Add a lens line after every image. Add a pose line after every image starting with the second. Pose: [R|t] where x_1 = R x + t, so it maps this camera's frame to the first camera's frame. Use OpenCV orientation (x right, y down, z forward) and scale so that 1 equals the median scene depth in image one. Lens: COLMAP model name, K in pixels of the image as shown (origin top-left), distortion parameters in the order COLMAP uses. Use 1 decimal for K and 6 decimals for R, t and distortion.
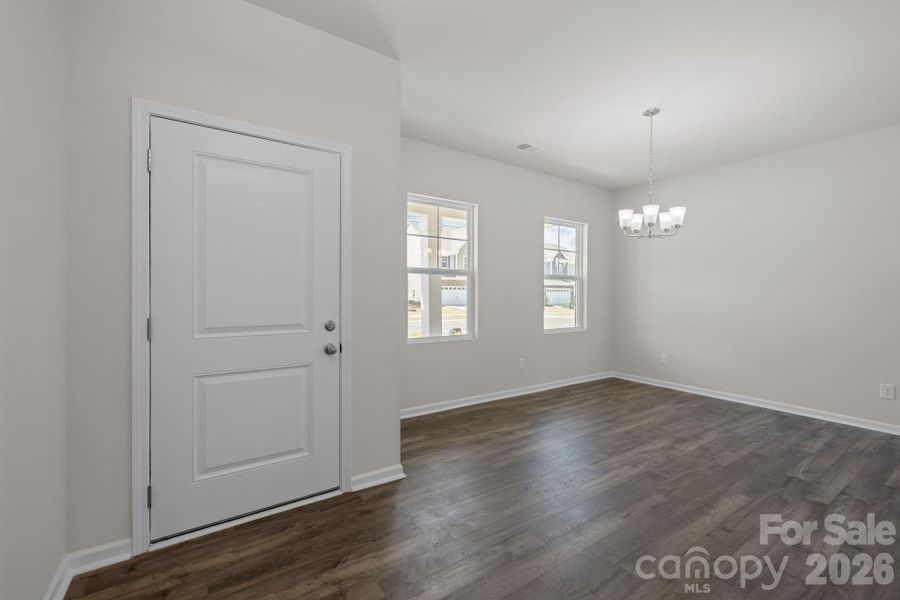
lens RADIAL K [[380.4, 0, 445.9], [0, 380.4, 292.2], [0, 0, 1]] dist [0.001253, 0.000230]
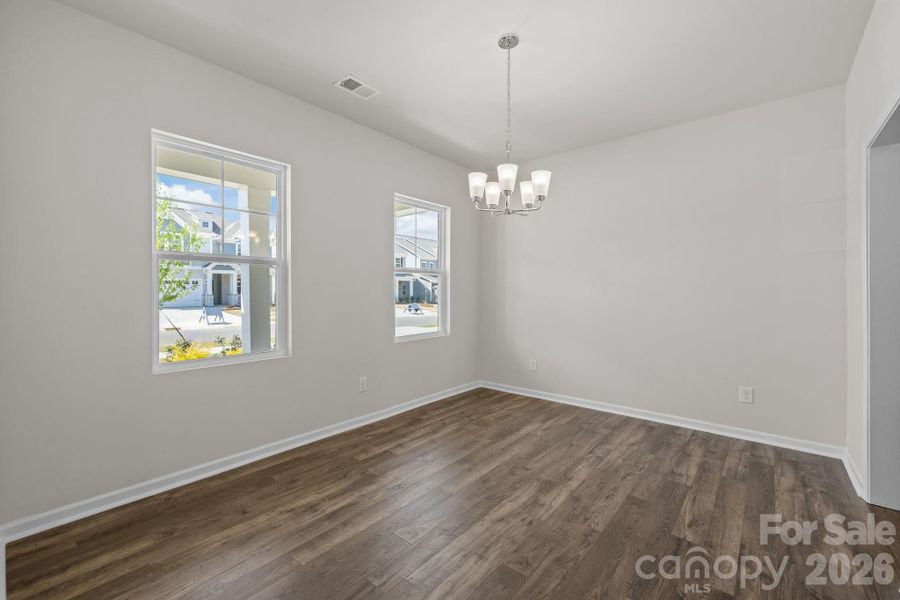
lens RADIAL K [[379.8, 0, 443.8], [0, 379.8, 287.7], [0, 0, 1]] dist [-0.000227, 0.000413]
pose [[0.963087, -0.003084, 0.269174, 0.197449], [0.004796, 0.999972, -0.005701, 0.001819], [-0.269149, 0.006782, 0.963075, 0.297408]]
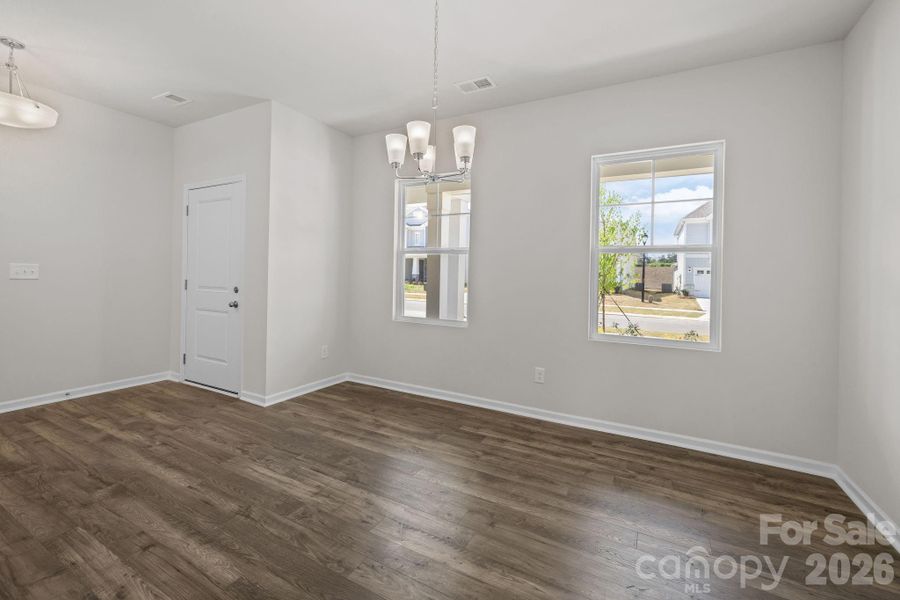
lens RADIAL K [[390.4, 0, 436.4], [0, 390.4, 273.9], [0, 0, 1]] dist [-0.000811, 0.000064]
pose [[0.452149, 0.003576, -0.891935, 0.990911], [-0.018346, 0.999818, -0.005291, 0.009099], [0.891754, 0.018756, 0.452132, 0.646225]]
